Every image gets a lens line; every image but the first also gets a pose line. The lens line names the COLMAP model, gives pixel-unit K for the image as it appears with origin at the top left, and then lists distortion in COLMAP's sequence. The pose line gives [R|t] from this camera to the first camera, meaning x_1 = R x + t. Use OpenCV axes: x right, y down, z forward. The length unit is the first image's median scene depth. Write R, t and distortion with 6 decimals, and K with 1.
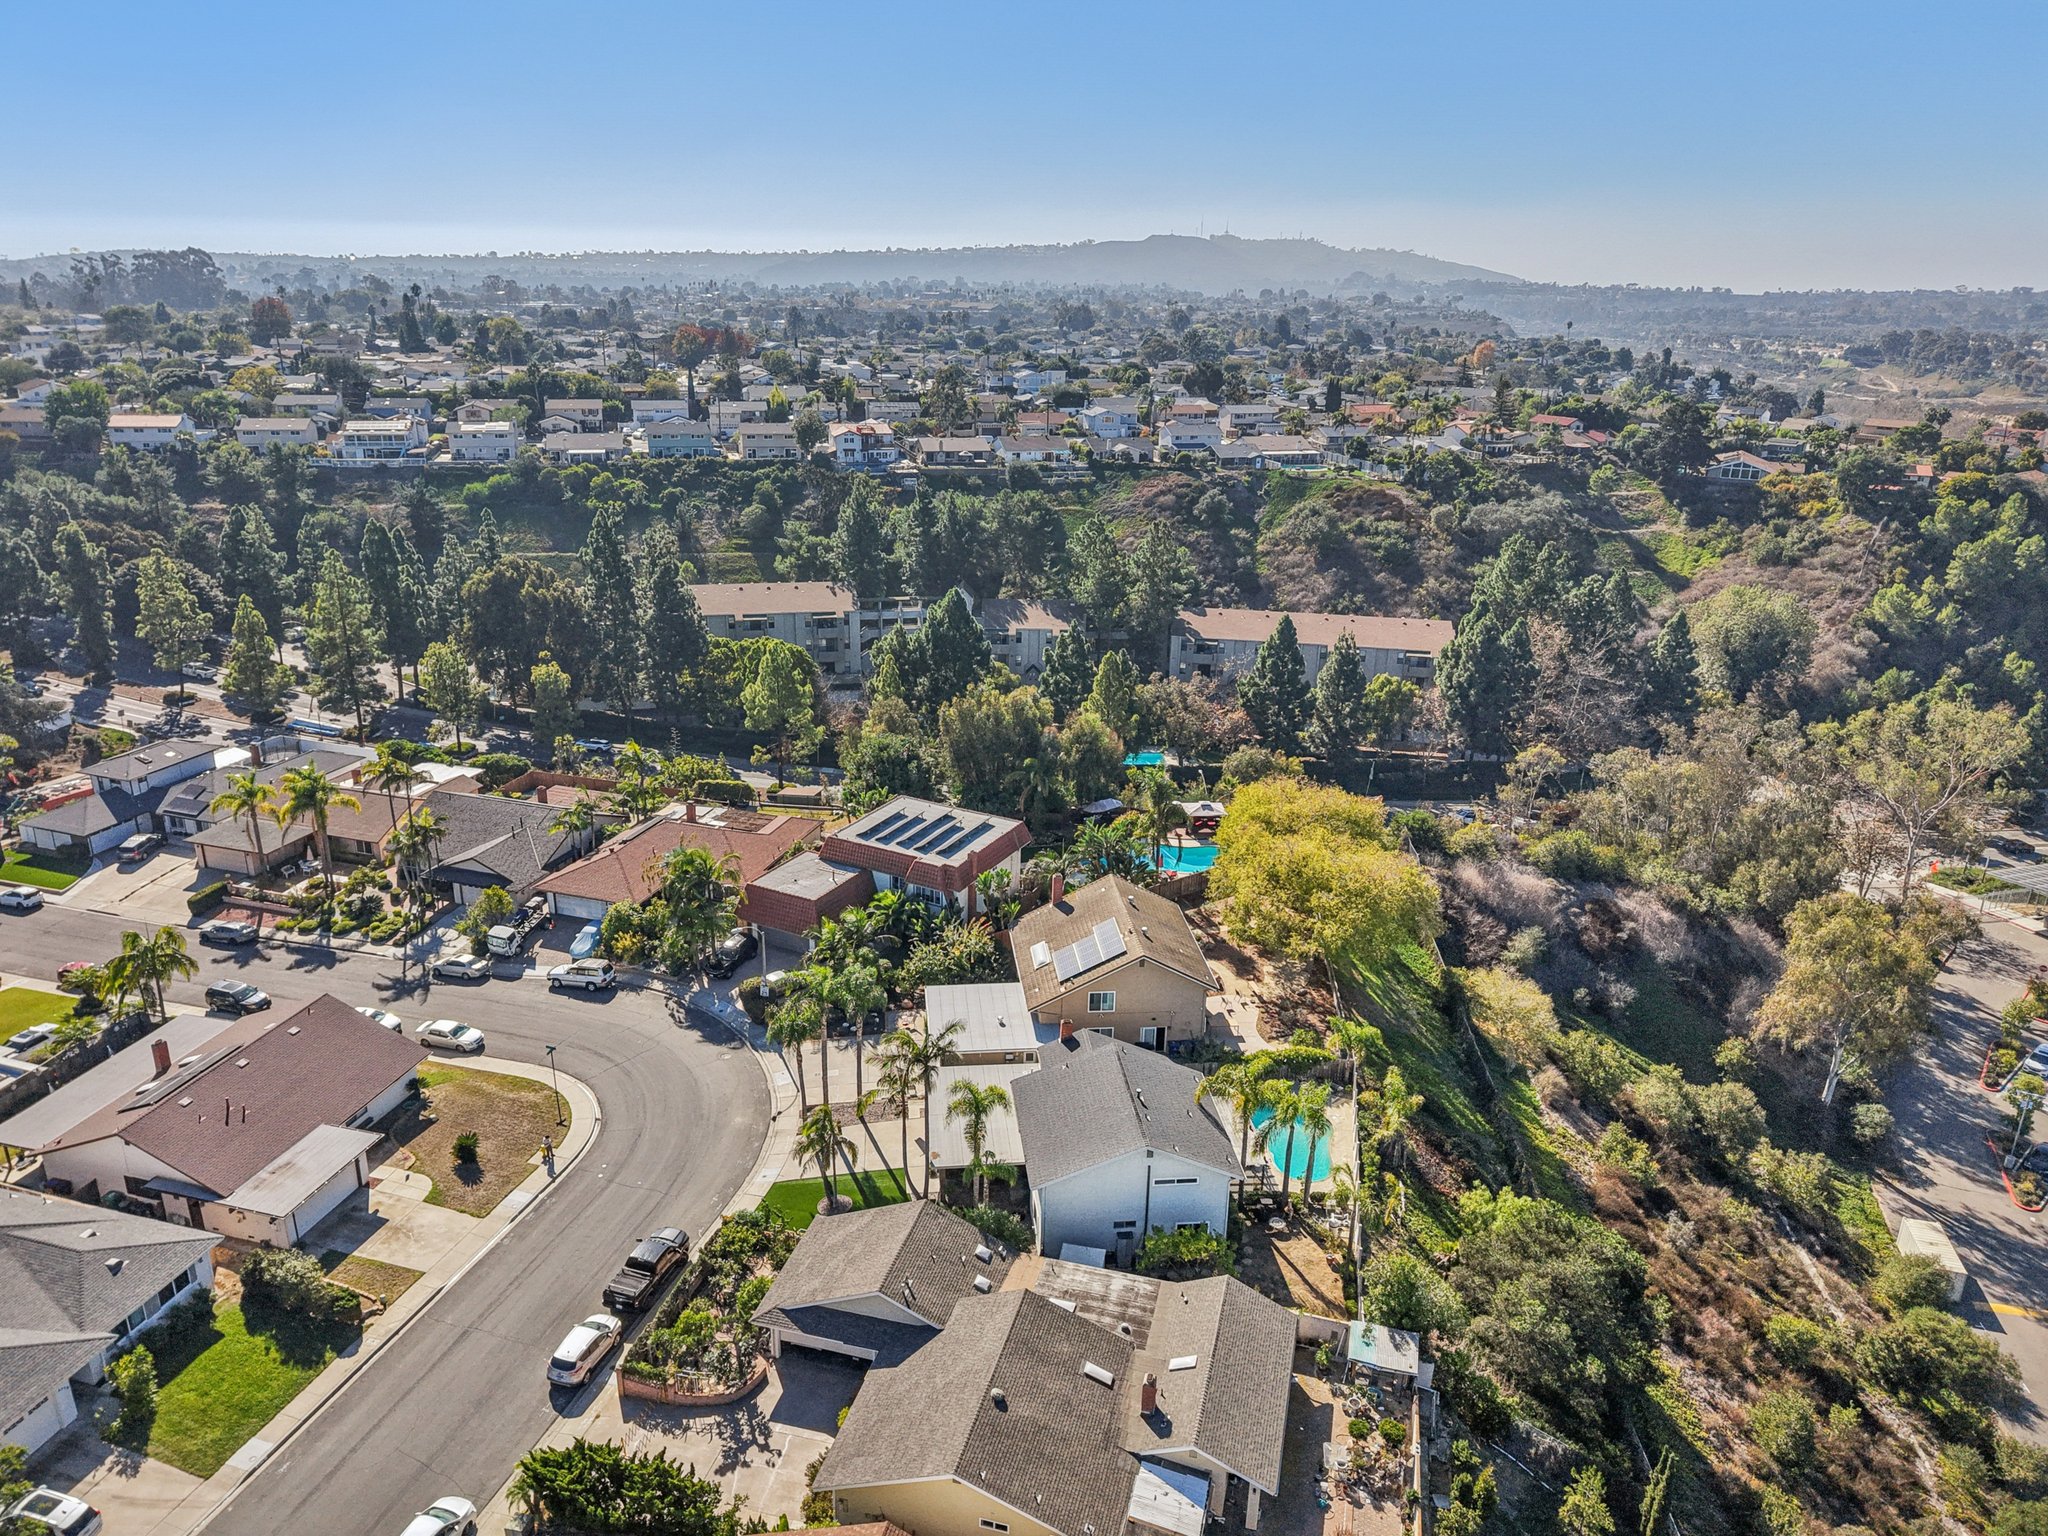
lens RADIAL K [[1371.1, 0, 963.7], [0, 1371.1, 818.2], [0, 0, 1]] dist [0.027238, -0.031661]
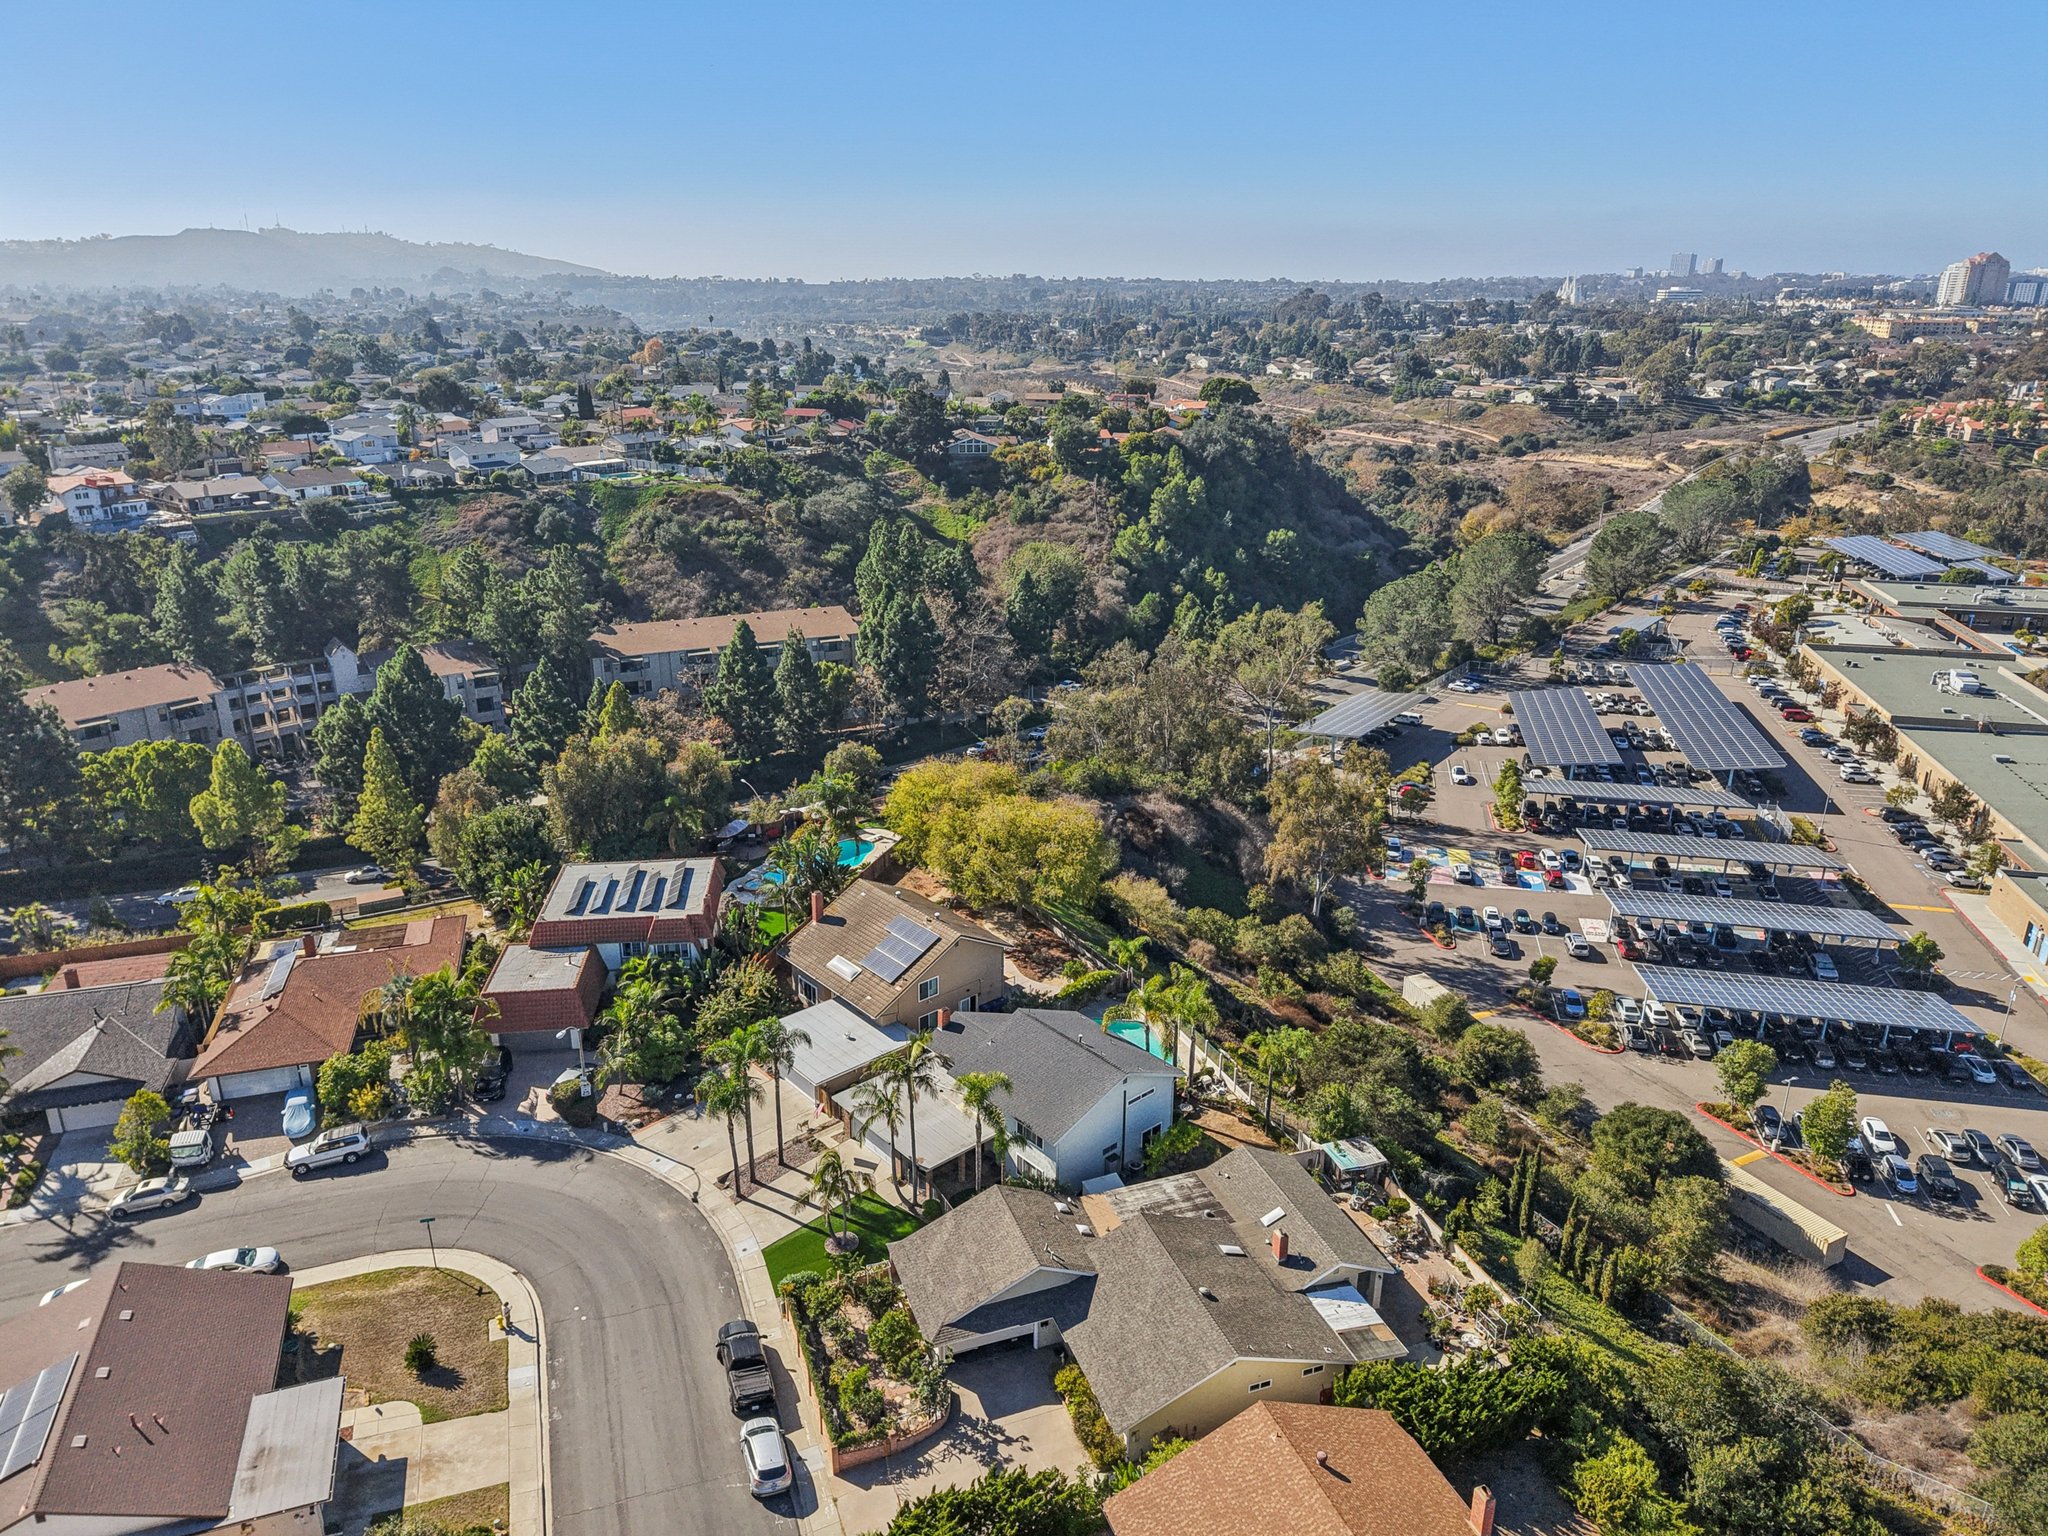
lens RADIAL K [[1371.1, 0, 1005.5], [0, 1371.1, 830.5], [0, 0, 1]] dist [0.027238, -0.031661]
pose [[0.813947, -0.231259, 0.532925, -0.159755], [0.225167, 0.971229, 0.077557, -0.023584], [-0.535528, 0.056870, 0.842600, 0.017887]]
